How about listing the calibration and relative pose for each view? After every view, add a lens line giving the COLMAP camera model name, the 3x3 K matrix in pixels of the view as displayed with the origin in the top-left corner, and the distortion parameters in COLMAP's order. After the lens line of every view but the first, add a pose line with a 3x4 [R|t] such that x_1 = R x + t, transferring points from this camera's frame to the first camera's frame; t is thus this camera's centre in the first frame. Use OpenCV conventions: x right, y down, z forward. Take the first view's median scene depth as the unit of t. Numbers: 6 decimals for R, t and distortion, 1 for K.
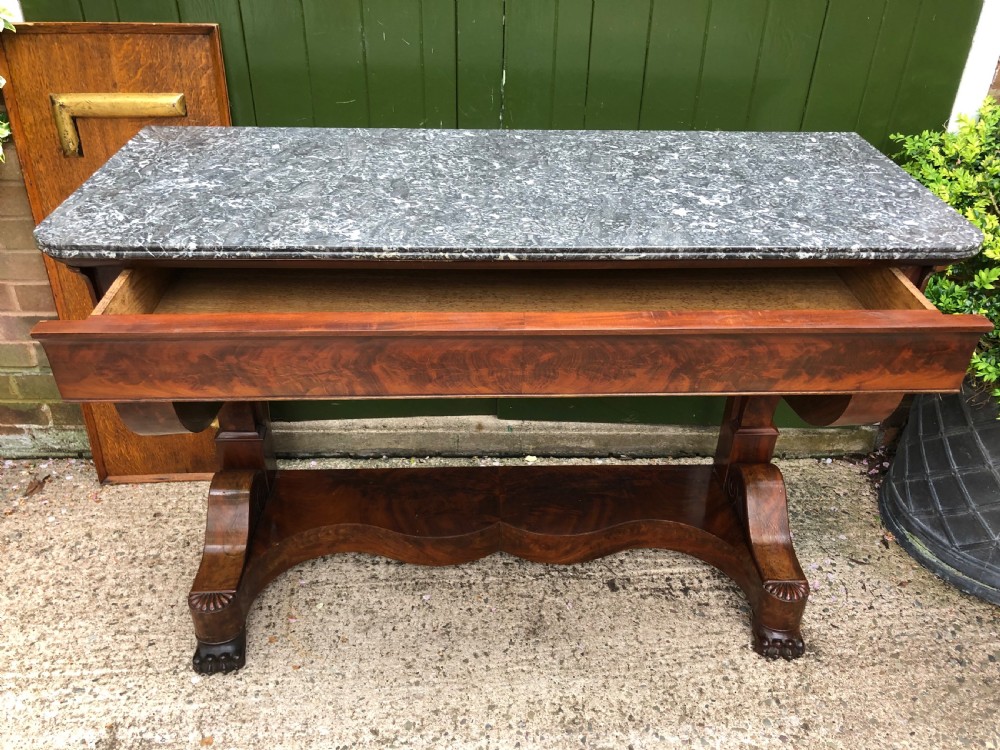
lens RADIAL K [[831.0, 0, 506.9], [0, 831.0, 367.4], [0, 0, 1]] dist [0.010619, 0.008056]
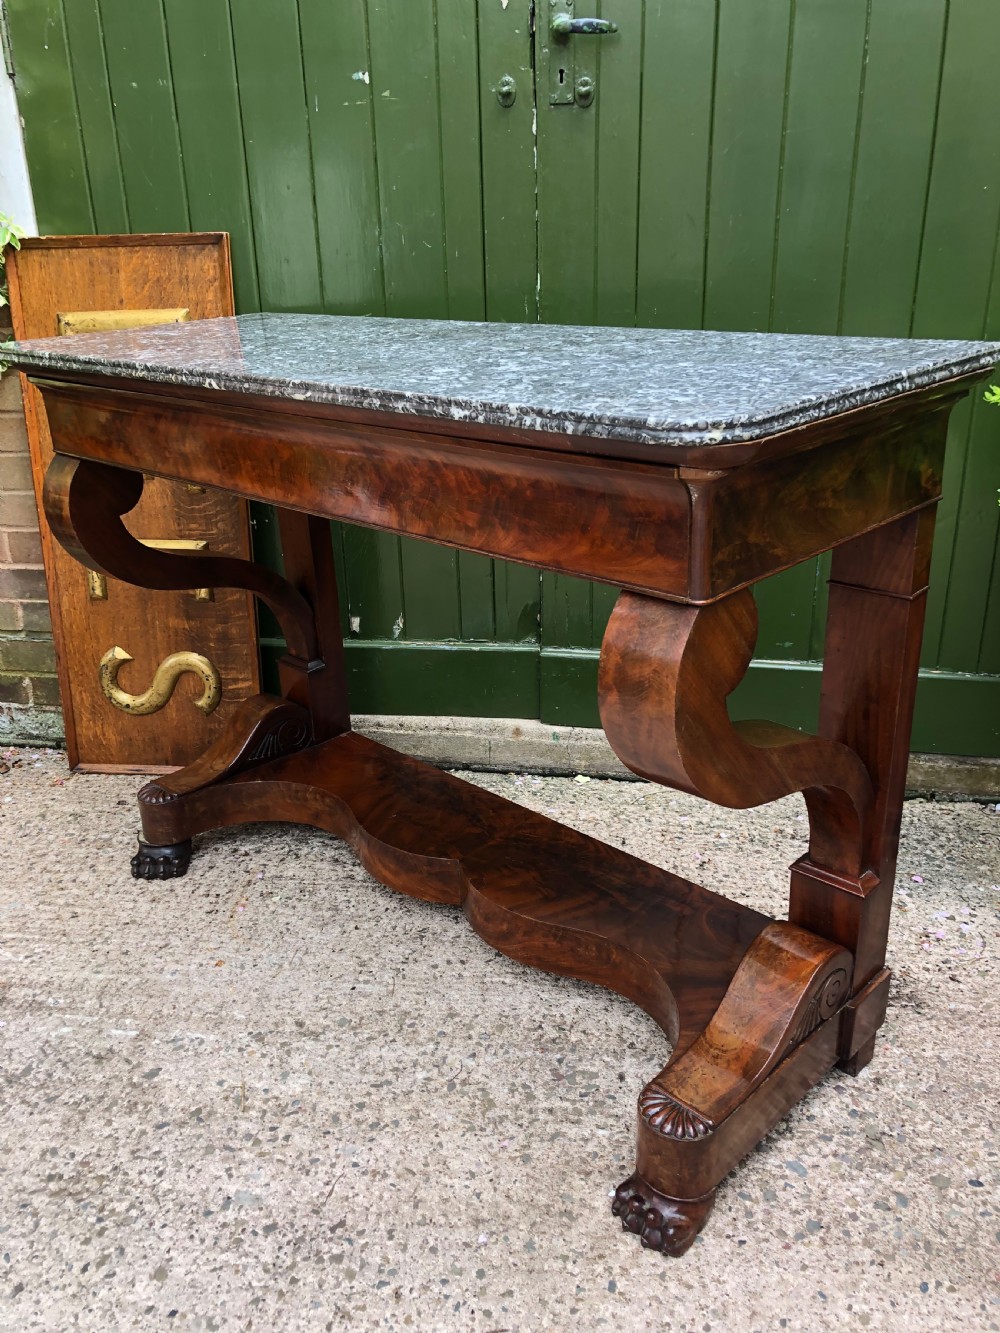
lens RADIAL K [[1107.8, 0, 496.4], [0, 1107.8, 657.8], [0, 0, 1]] dist [0.010619, 0.008056]
pose [[0.978469, 0.029230, -0.204315, 0.201181], [-0.066798, 0.981491, -0.179483, 0.241841], [0.195287, 0.189266, 0.962310, -0.035107]]
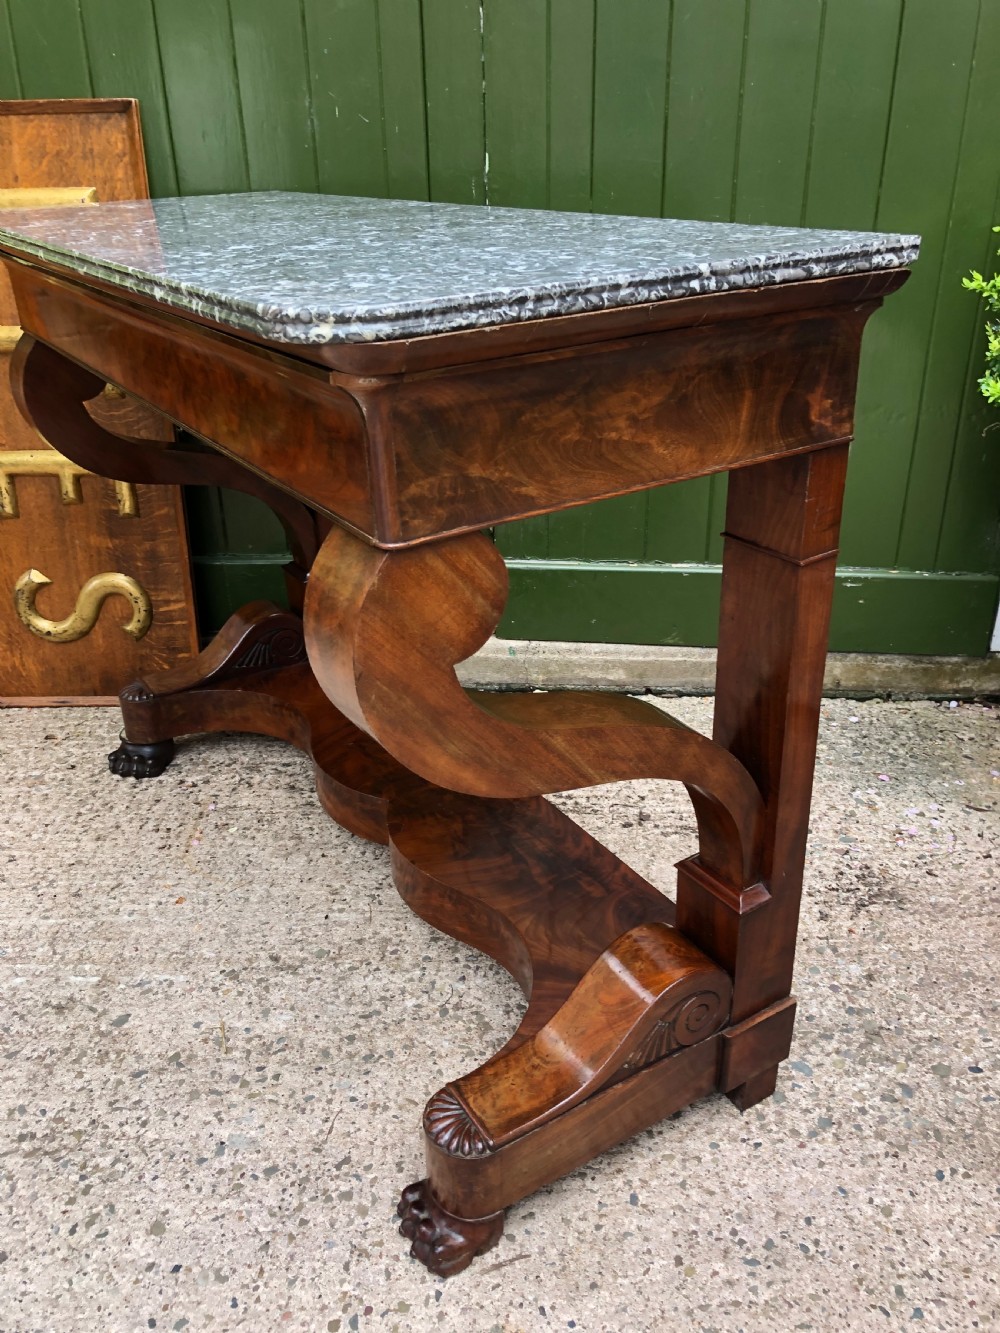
lens RADIAL K [[1107.8, 0, 514.0], [0, 1107.8, 663.6], [0, 0, 1]] dist [0.010619, 0.008056]
pose [[0.995217, 0.009448, -0.097229, 0.131403], [-0.020258, 0.993636, -0.110799, 0.248419], [0.095564, 0.112239, 0.989075, 0.005741]]
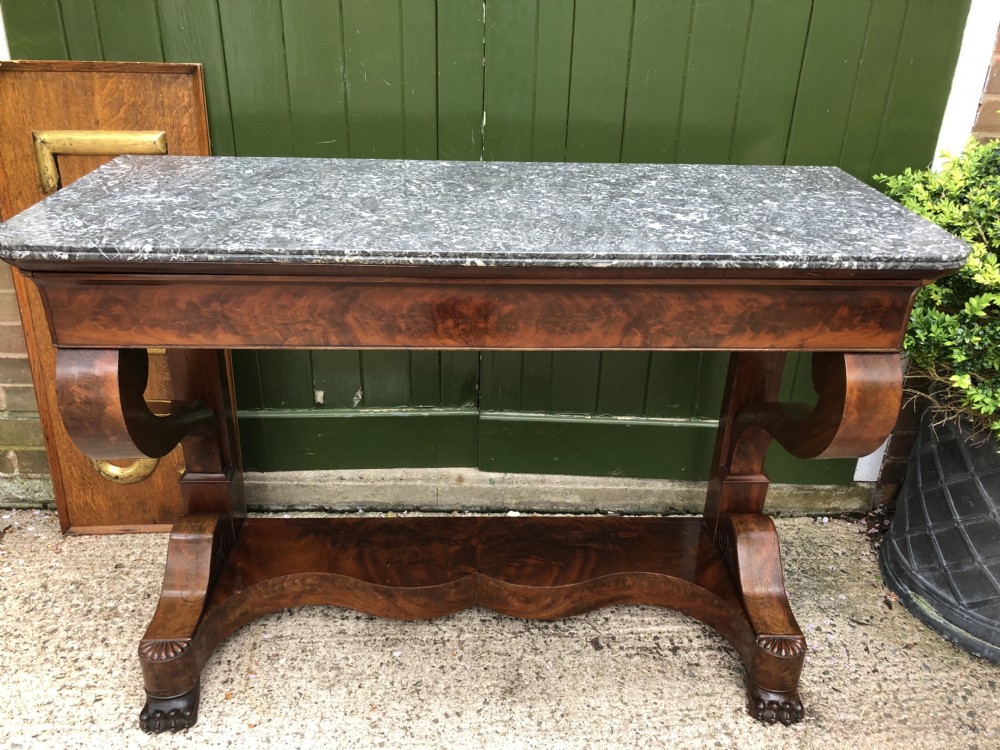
lens RADIAL K [[831.0, 0, 498.4], [0, 831.0, 367.5], [0, 0, 1]] dist [0.010619, 0.008056]
pose [[0.999927, 0.006750, -0.010019, 0.025788], [-0.007827, 0.993709, -0.111723, 0.062633], [0.009202, 0.111793, 0.993689, 0.036919]]
